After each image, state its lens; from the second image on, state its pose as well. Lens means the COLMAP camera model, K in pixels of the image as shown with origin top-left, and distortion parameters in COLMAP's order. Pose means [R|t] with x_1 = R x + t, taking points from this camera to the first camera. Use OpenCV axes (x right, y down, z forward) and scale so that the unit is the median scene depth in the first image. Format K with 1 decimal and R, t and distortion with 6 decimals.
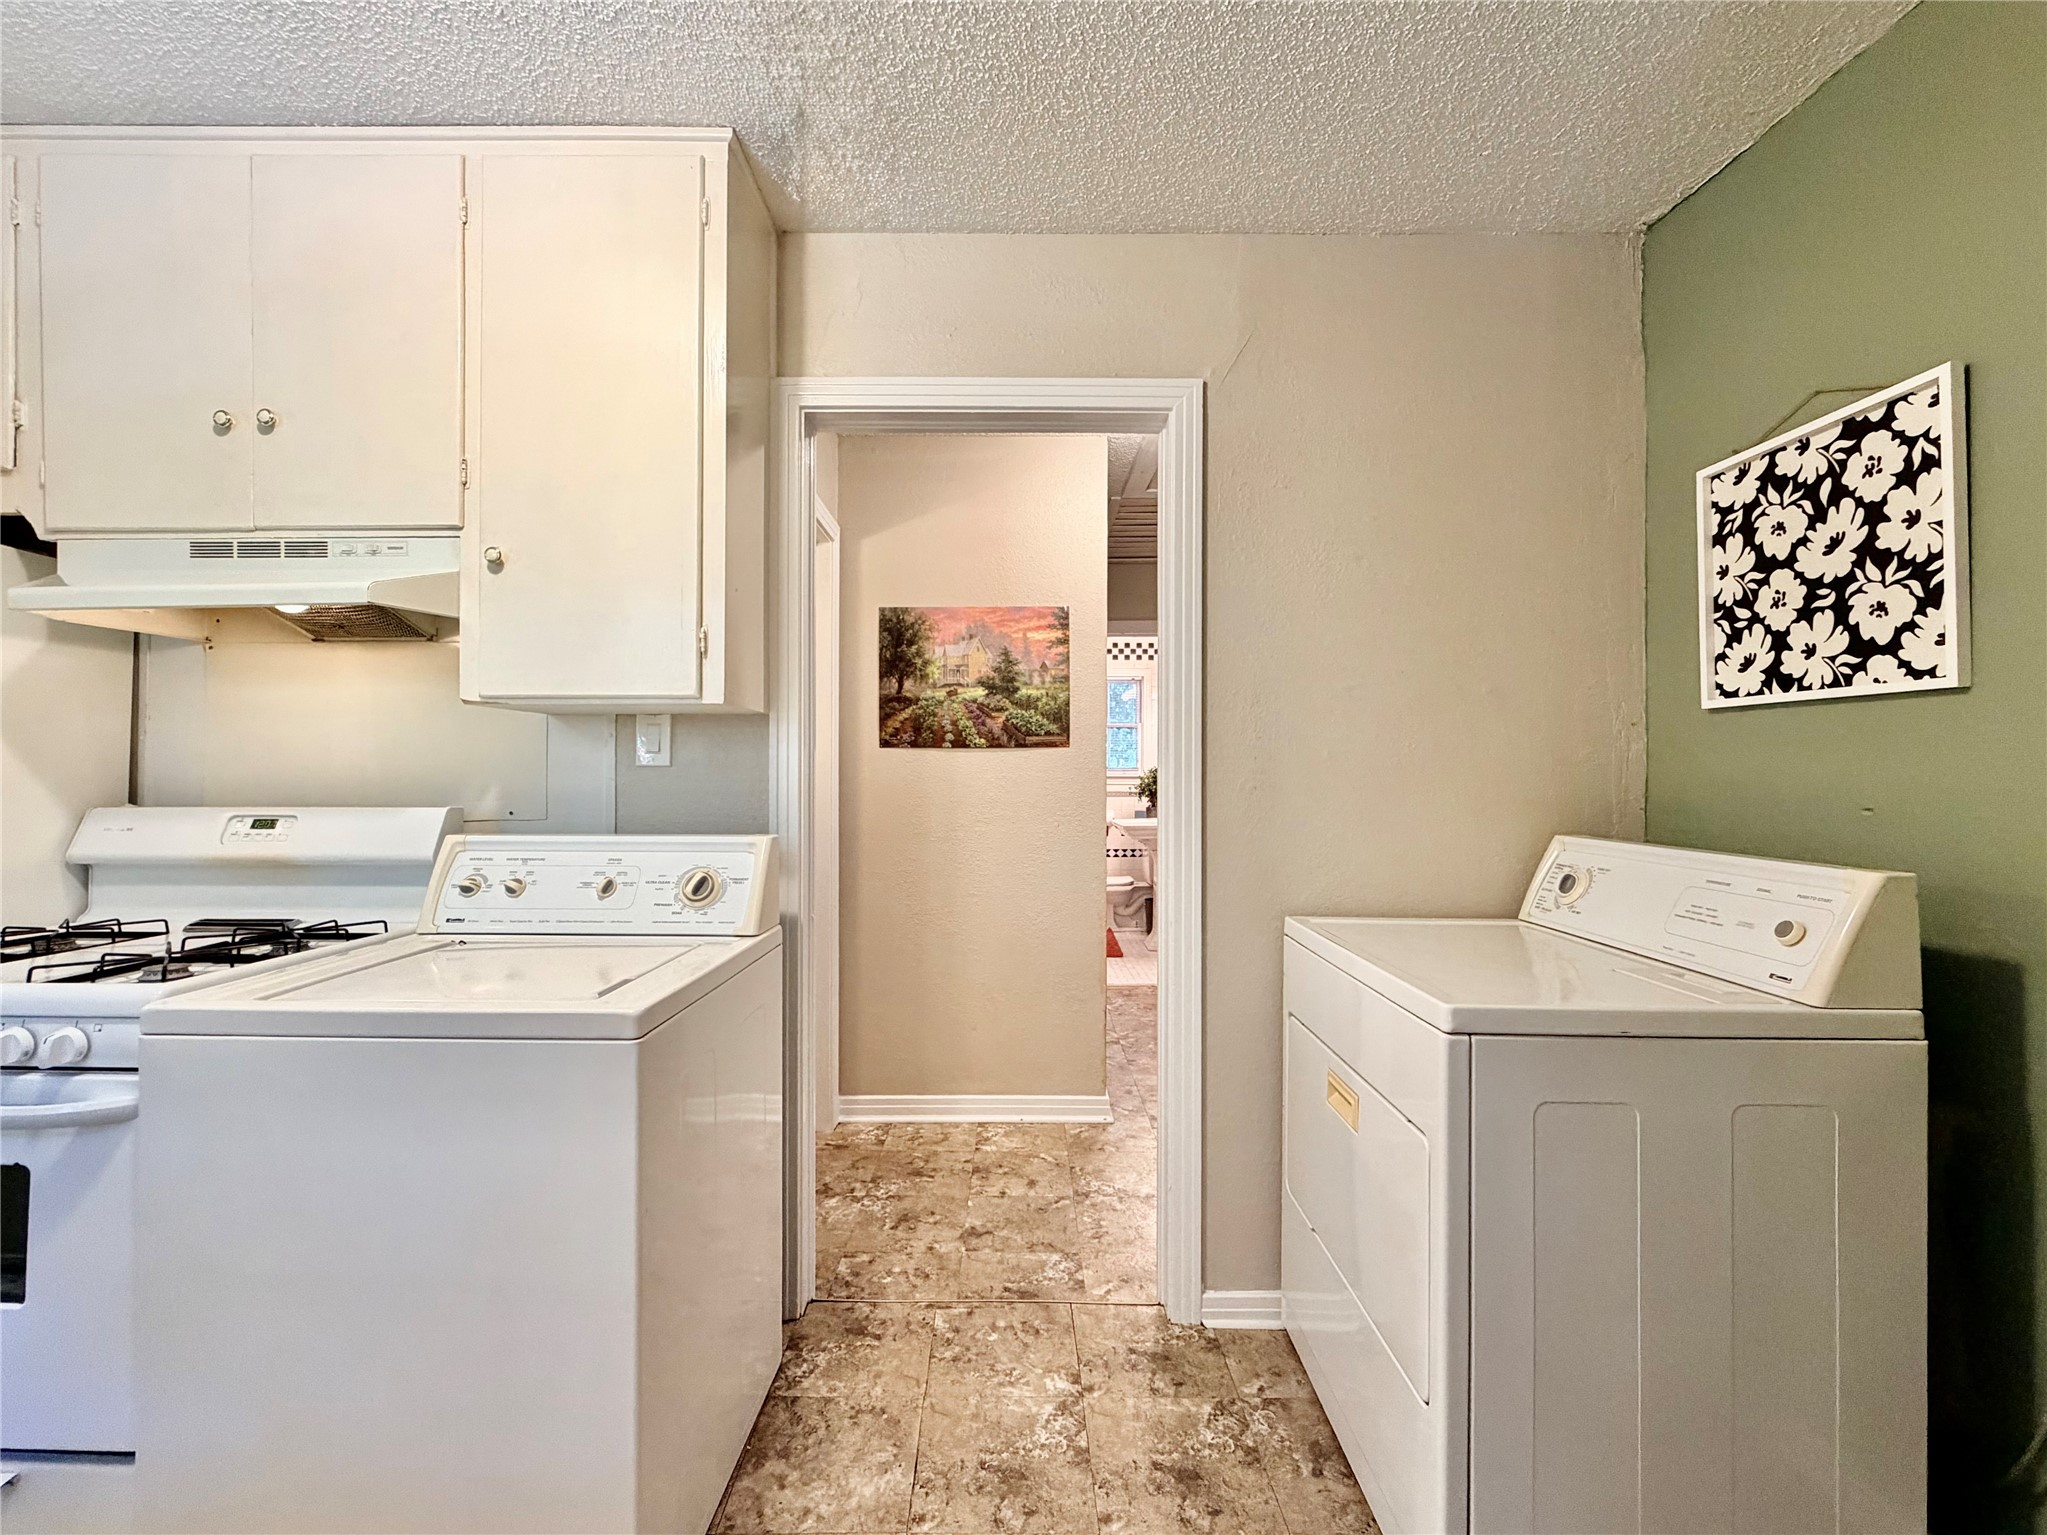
lens RADIAL K [[840.0, 0, 1025.2], [0, 840.0, 771.1], [0, 0, 1]] dist [-0.003629, 0.000379]
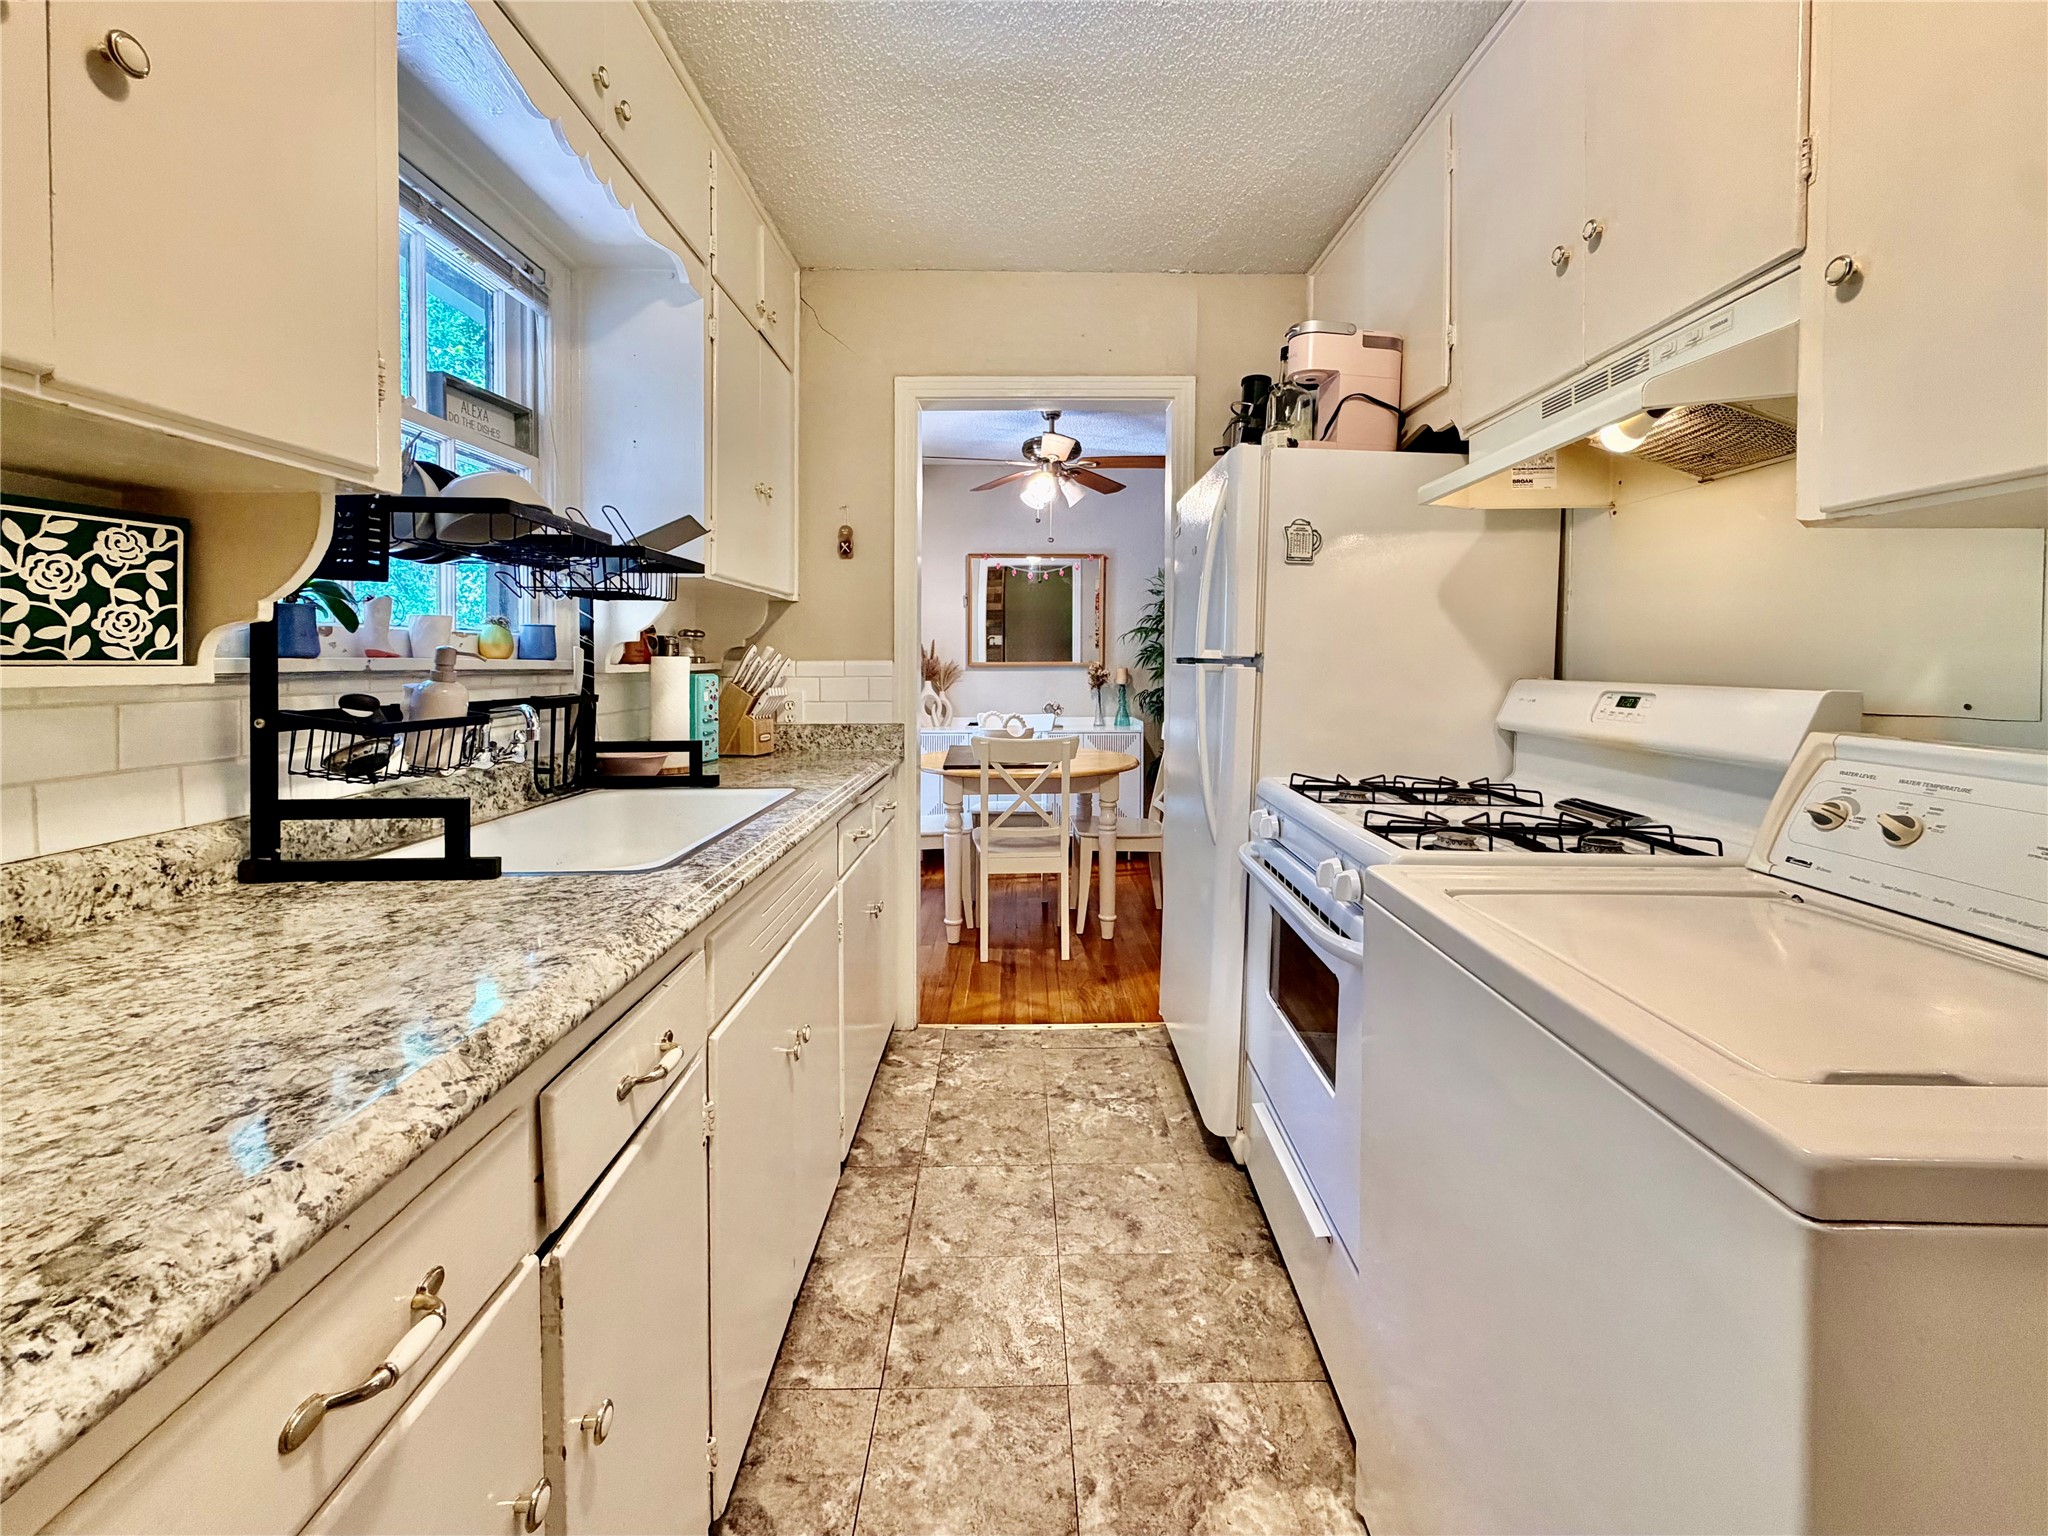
lens RADIAL K [[840.4, 0, 1012.7], [0, 840.4, 680.2], [0, 0, 1]] dist [-0.003629, 0.000379]
pose [[-0.010244, 0.025313, -0.999627, -0.021309], [-0.001502, 0.999678, 0.025330, 0.019848], [0.999946, 0.001761, -0.010203, 0.382653]]
